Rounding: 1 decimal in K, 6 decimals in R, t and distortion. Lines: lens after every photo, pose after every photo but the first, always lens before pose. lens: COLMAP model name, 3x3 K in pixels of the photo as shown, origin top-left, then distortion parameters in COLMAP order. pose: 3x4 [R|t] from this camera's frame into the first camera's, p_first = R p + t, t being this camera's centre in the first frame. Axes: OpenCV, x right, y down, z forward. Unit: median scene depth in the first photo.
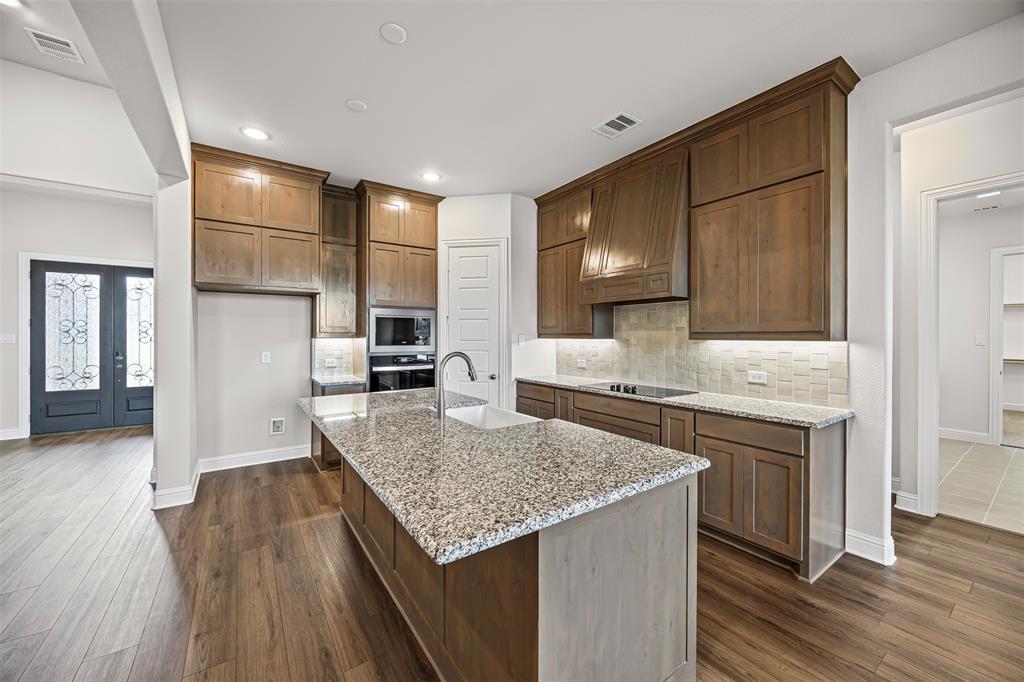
lens RADIAL K [[393.5, 0, 513.7], [0, 393.5, 337.7], [0, 0, 1]] dist [-0.002416, -0.000419]
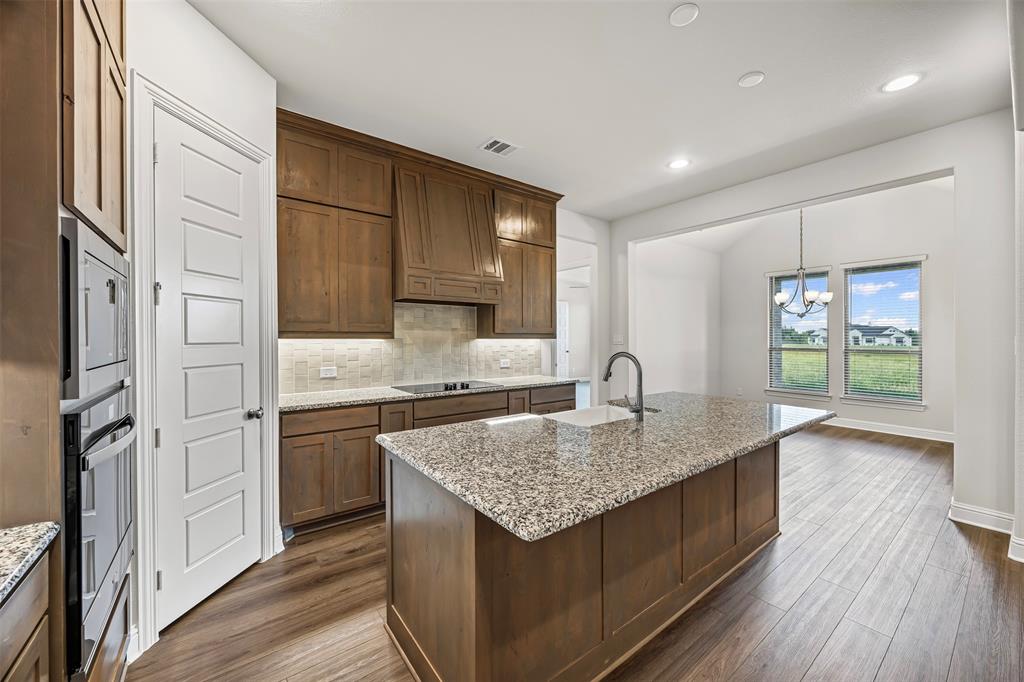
lens RADIAL K [[393.5, 0, 515.6], [0, 393.5, 334.7], [0, 0, 1]] dist [-0.002416, -0.000419]
pose [[-0.047339, 0.003866, 0.998871, -0.639433], [0.000899, 0.999992, -0.003828, -0.002111], [-0.998878, 0.000717, -0.047342, 0.750453]]
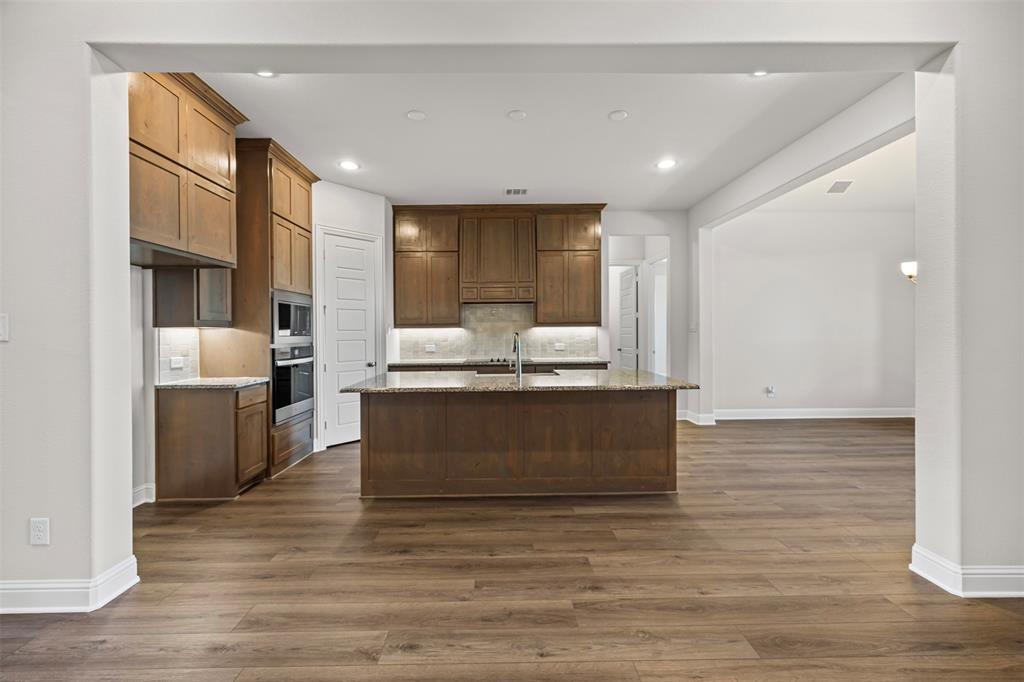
lens RADIAL K [[393.5, 0, 505.6], [0, 393.5, 333.7], [0, 0, 1]] dist [-0.002416, -0.000419]
pose [[0.559497, -0.010757, 0.828763, -0.801699], [0.015515, 0.999877, 0.002503, 0.021282], [-0.828687, 0.011458, 0.559594, 0.111660]]
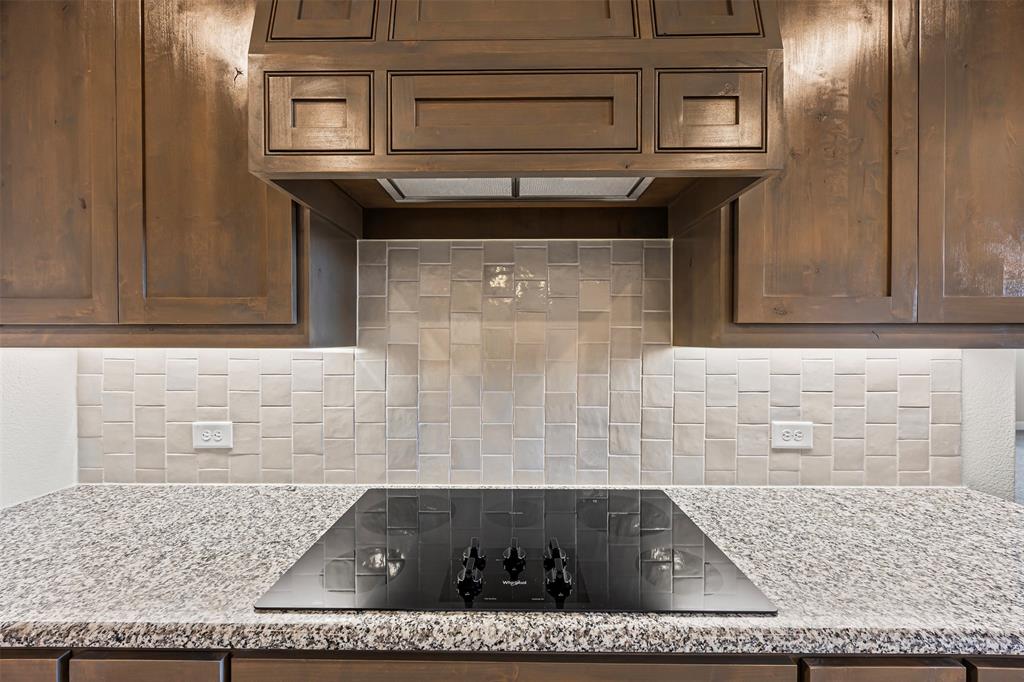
lens RADIAL K [[393.5, 0, 509.2], [0, 393.5, 346.0], [0, 0, 1]] dist [-0.002416, -0.000419]
pose [[0.581565, -0.016711, 0.813329, 0.075467], [0.003768, 0.999834, 0.017849, -0.001858], [-0.813492, -0.007316, 0.581531, 0.730151]]
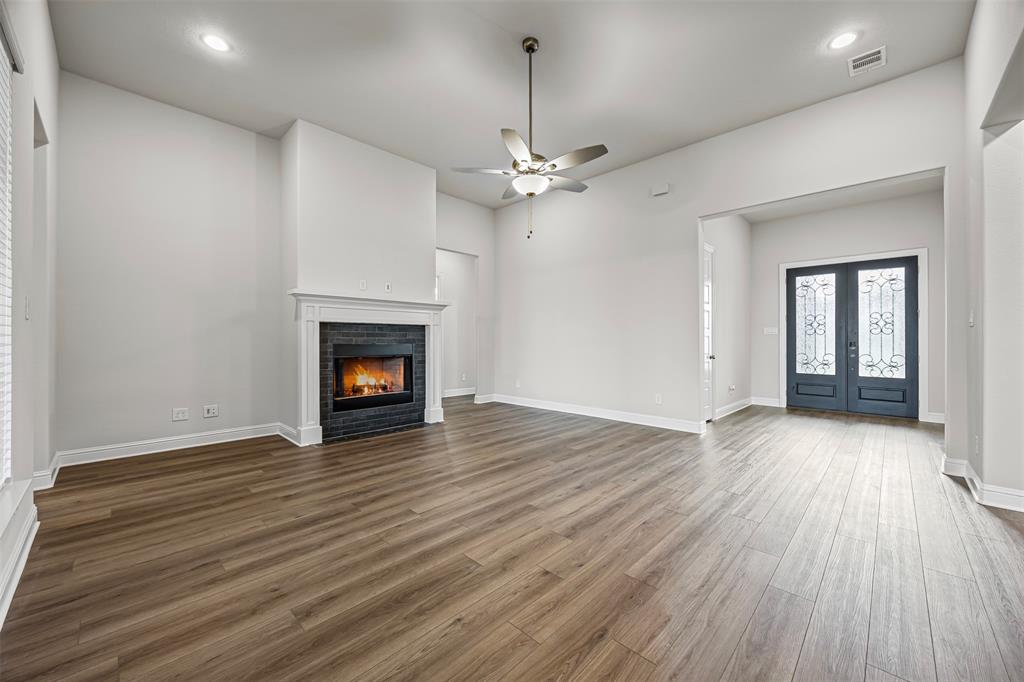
lens RADIAL K [[393.5, 0, 510.3], [0, 393.5, 335.9], [0, 0, 1]] dist [-0.002416, -0.000419]
pose [[0.187564, -0.012024, -0.982179, -0.180026], [-0.008841, 0.999864, -0.013929, 0.058784], [0.982213, 0.011296, 0.187432, -0.167311]]
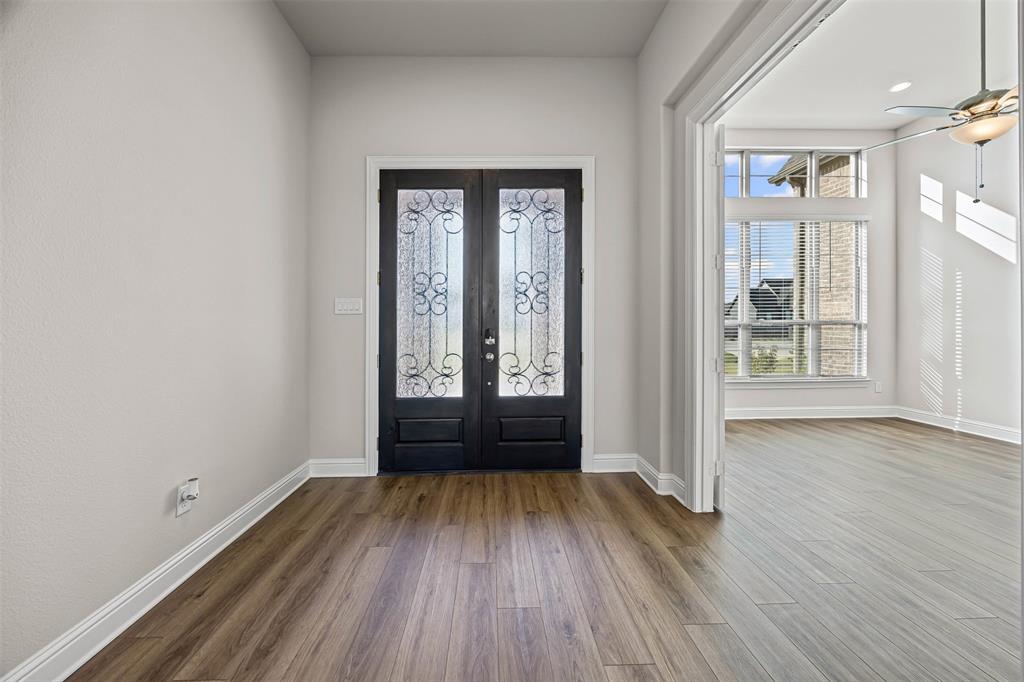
lens RADIAL K [[393.5, 0, 503.0], [0, 393.5, 328.8], [0, 0, 1]] dist [-0.002416, -0.000419]
pose [[0.832062, -0.002523, -0.554678, -0.977854], [-0.000375, 0.999987, -0.005110, 0.052506], [0.554683, 0.004460, 0.832050, 0.795790]]
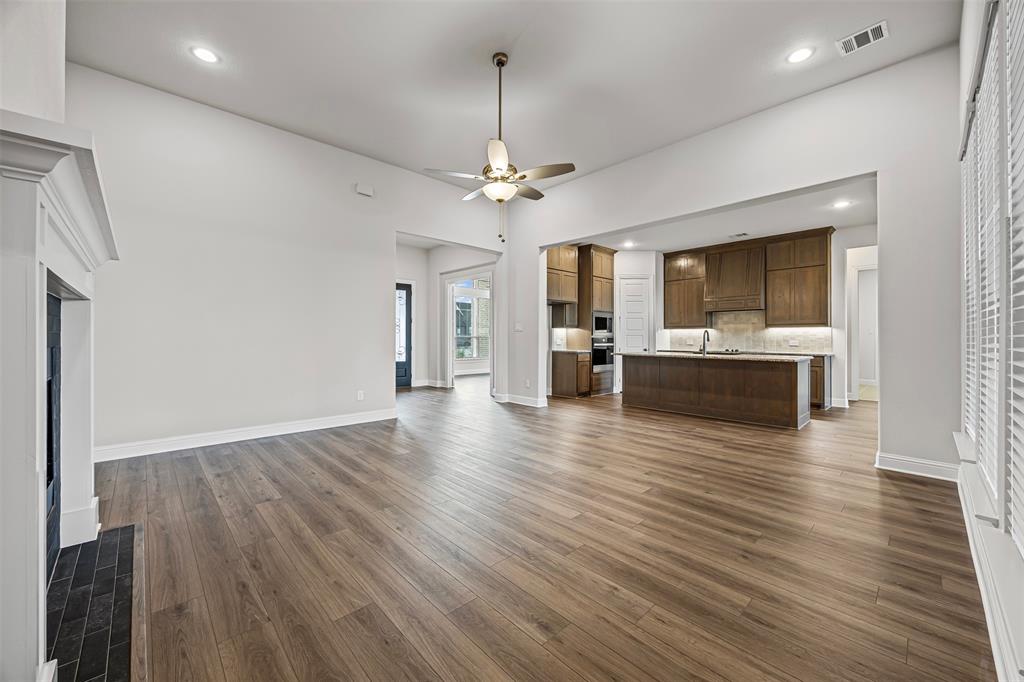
lens RADIAL K [[393.5, 0, 515.1], [0, 393.5, 336.4], [0, 0, 1]] dist [-0.002416, -0.000419]
pose [[0.987859, 0.000467, 0.155352, -1.037100], [0.001251, 0.999939, -0.010960, 0.061846], [-0.155348, 0.011022, 0.987798, -0.797922]]
